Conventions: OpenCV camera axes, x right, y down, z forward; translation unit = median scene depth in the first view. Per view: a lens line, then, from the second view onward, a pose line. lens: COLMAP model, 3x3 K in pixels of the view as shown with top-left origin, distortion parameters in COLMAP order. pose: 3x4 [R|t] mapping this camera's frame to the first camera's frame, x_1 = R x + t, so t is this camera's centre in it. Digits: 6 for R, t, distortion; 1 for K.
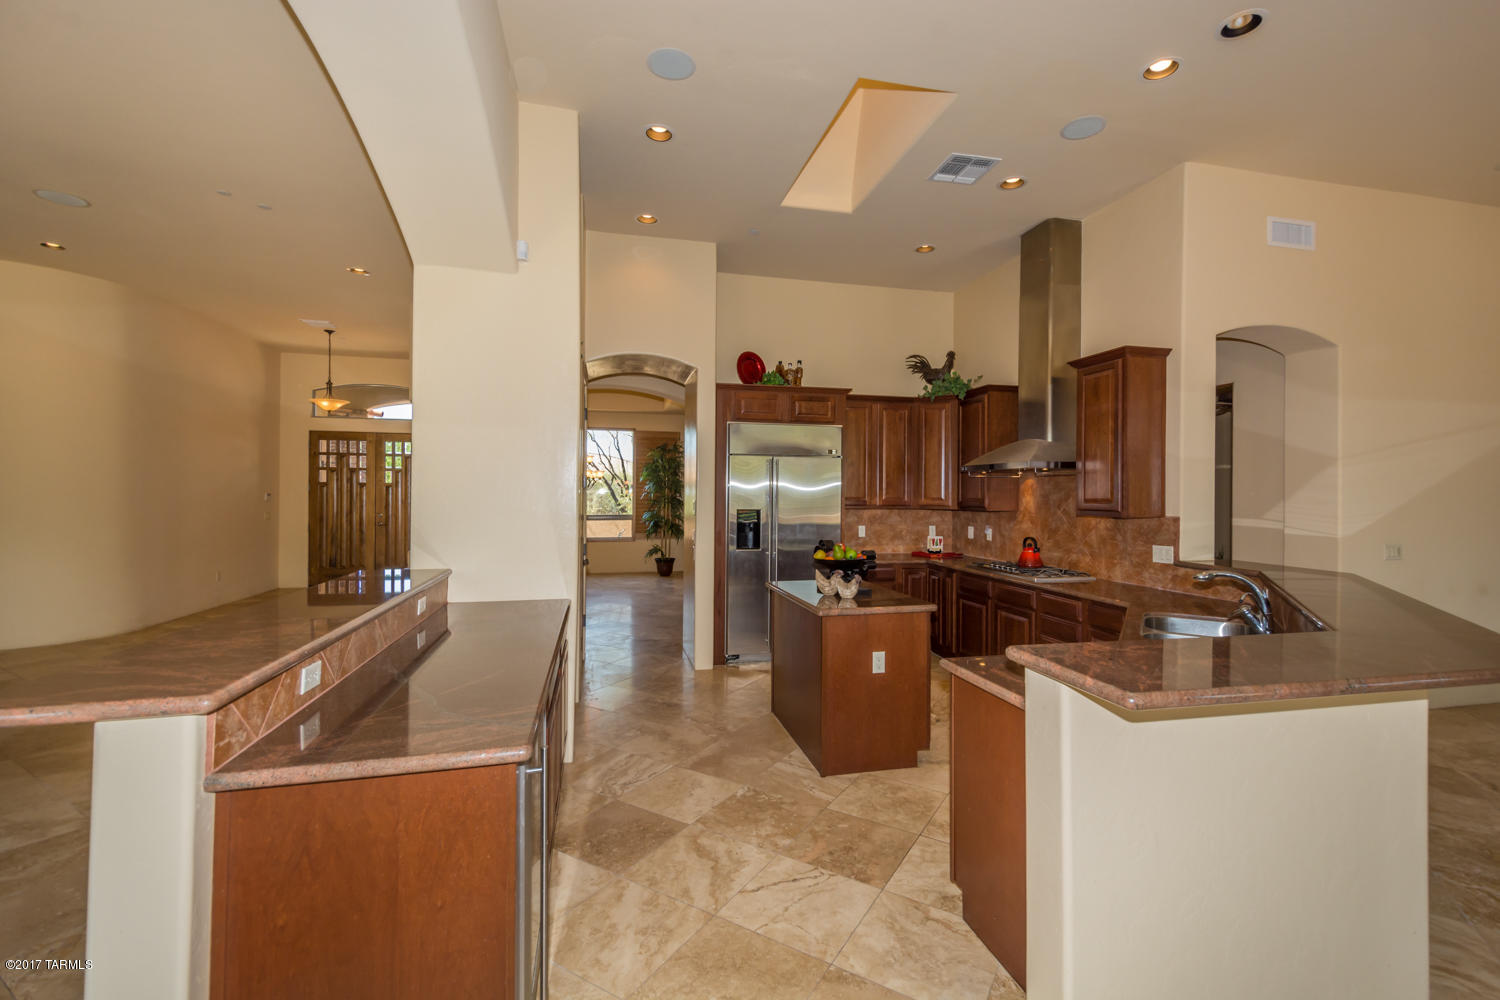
lens RADIAL K [[655.8, 0, 756.3], [0, 655.8, 491.9], [0, 0, 1]] dist [0.024349, -0.007695]
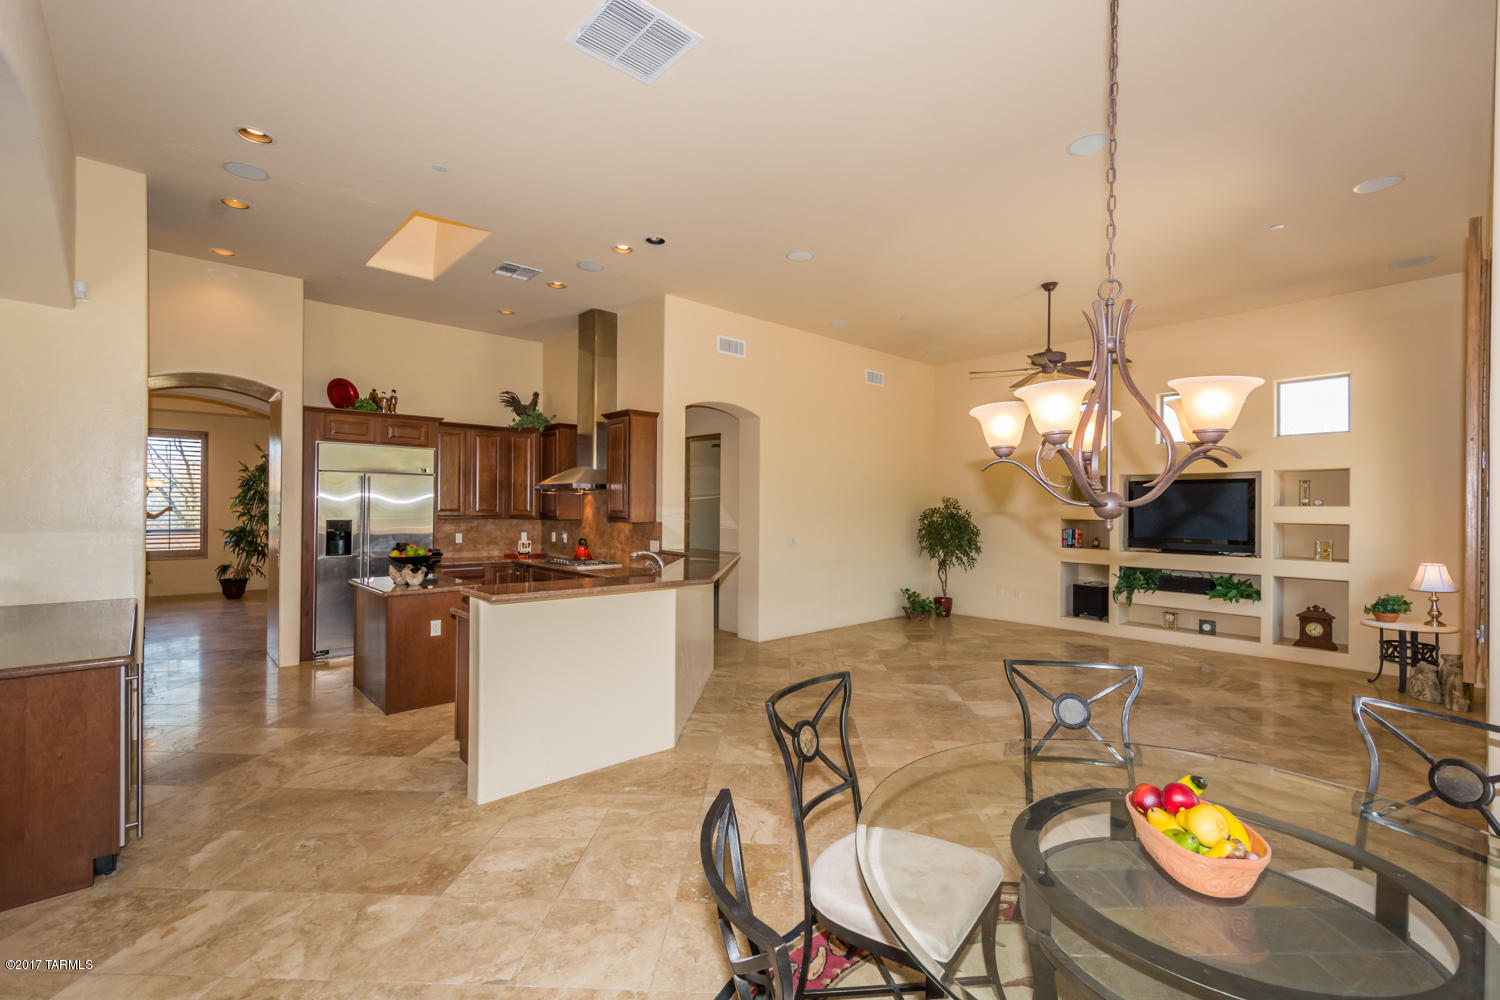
lens RADIAL K [[655.8, 0, 752.0], [0, 655.8, 506.4], [0, 0, 1]] dist [0.024349, -0.007695]
pose [[0.875022, 0.001779, 0.484080, 0.072072], [-0.004096, 0.999985, 0.003730, -0.004304], [-0.484066, -0.005247, 0.875016, -0.410692]]
